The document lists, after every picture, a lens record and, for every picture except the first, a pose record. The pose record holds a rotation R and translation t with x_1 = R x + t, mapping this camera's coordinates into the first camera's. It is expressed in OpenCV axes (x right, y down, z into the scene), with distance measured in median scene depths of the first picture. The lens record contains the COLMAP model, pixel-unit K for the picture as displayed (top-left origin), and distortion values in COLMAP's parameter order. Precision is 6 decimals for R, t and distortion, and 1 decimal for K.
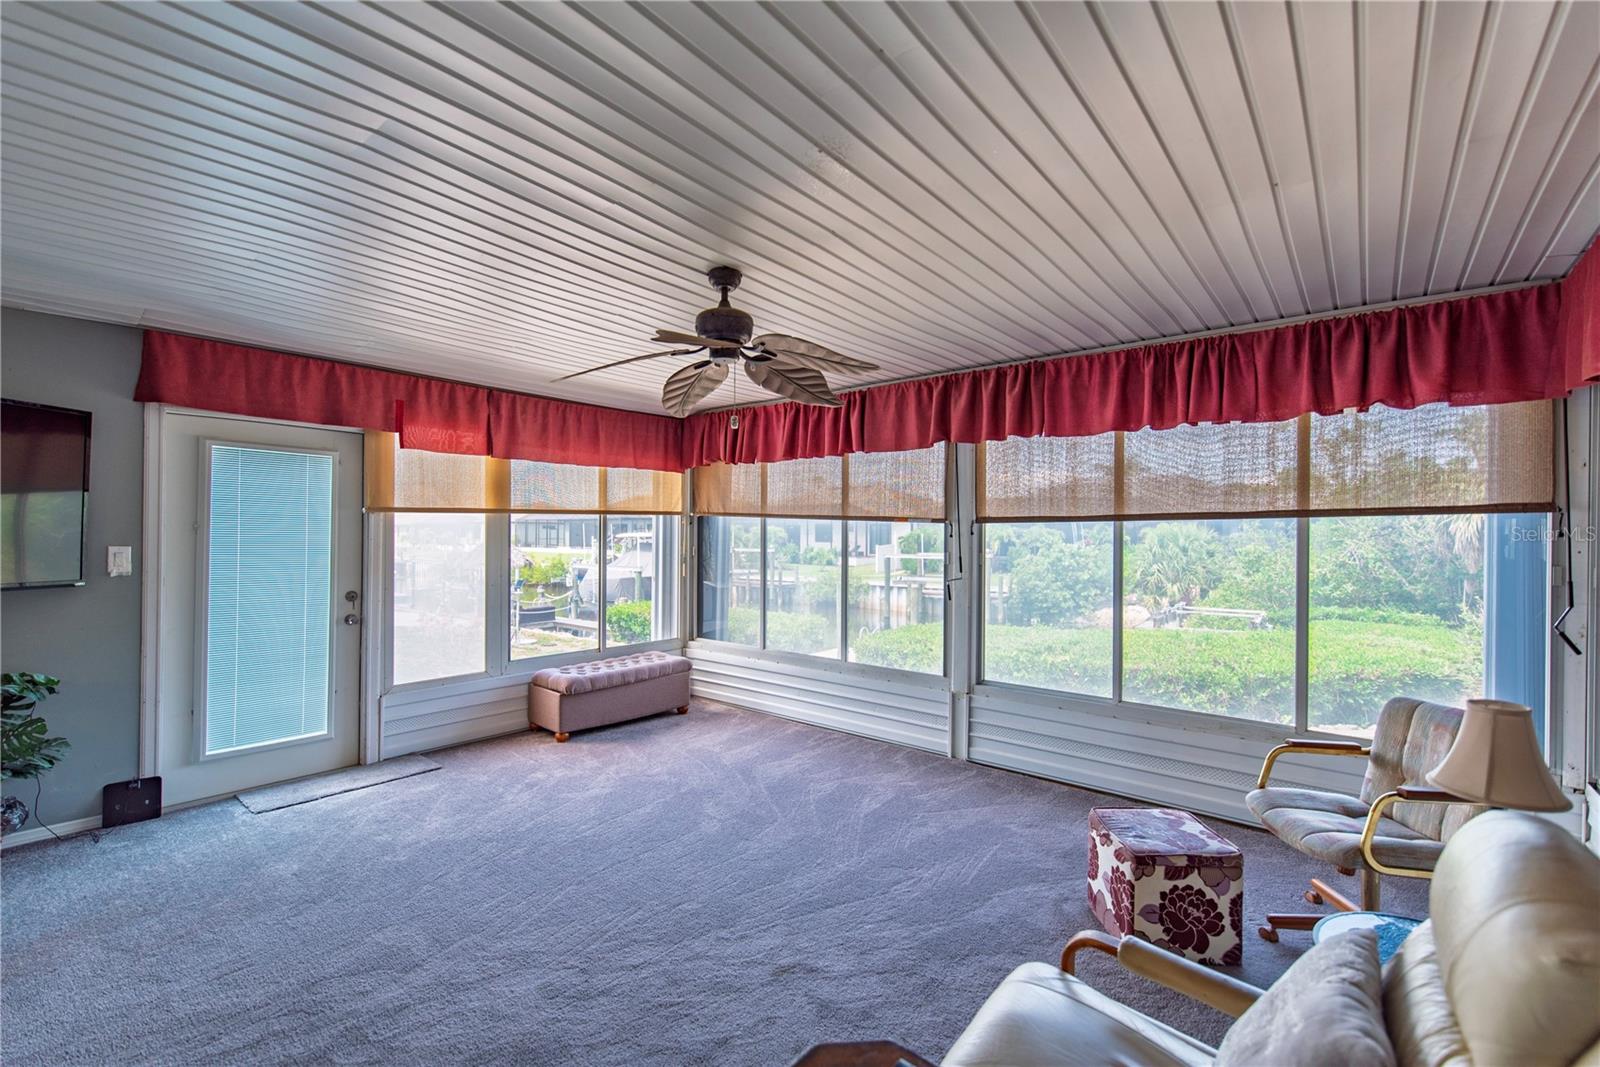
lens RADIAL K [[682.3, 0, 800.0], [0, 682.3, 533.5], [0, 0, 1]] dist [0.001329, -0.004760]
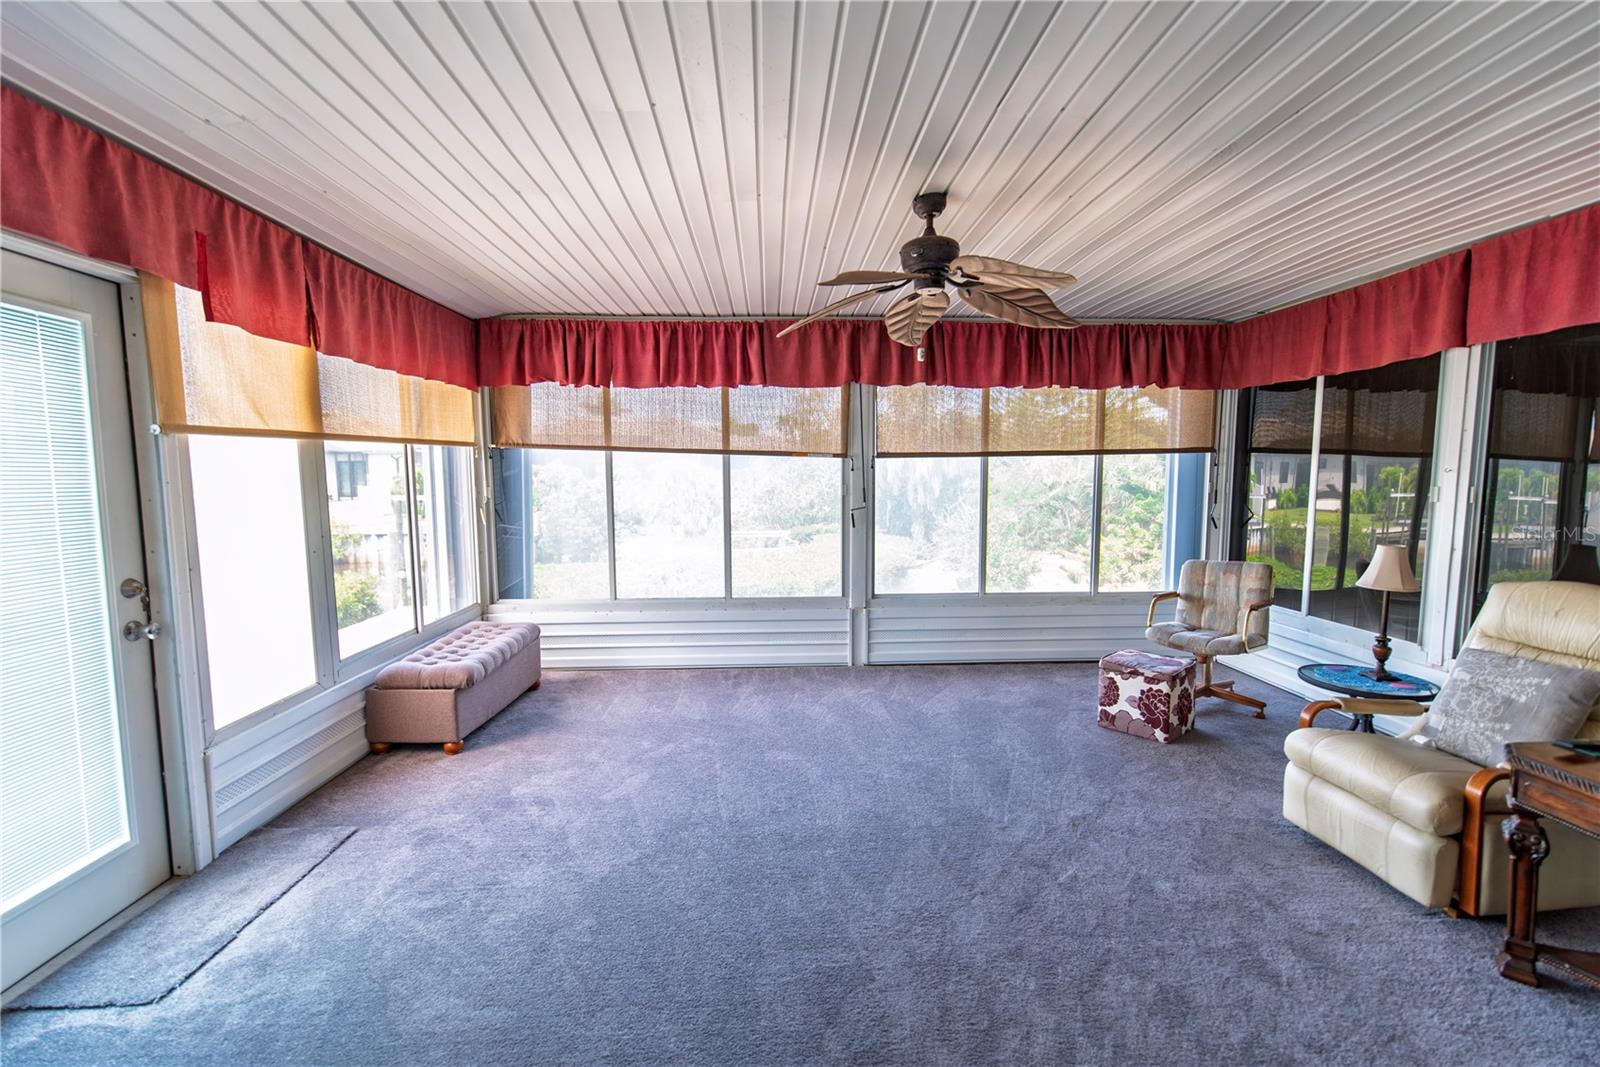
lens RADIAL K [[682.3, 0, 800.0], [0, 682.3, 533.5], [0, 0, 1]] dist [0.001329, -0.004760]
pose [[0.743086, -0.069474, 0.665580, -0.590015], [0.008434, 0.995490, 0.094494, 0.001706], [-0.669142, -0.064603, 0.740321, 0.234404]]
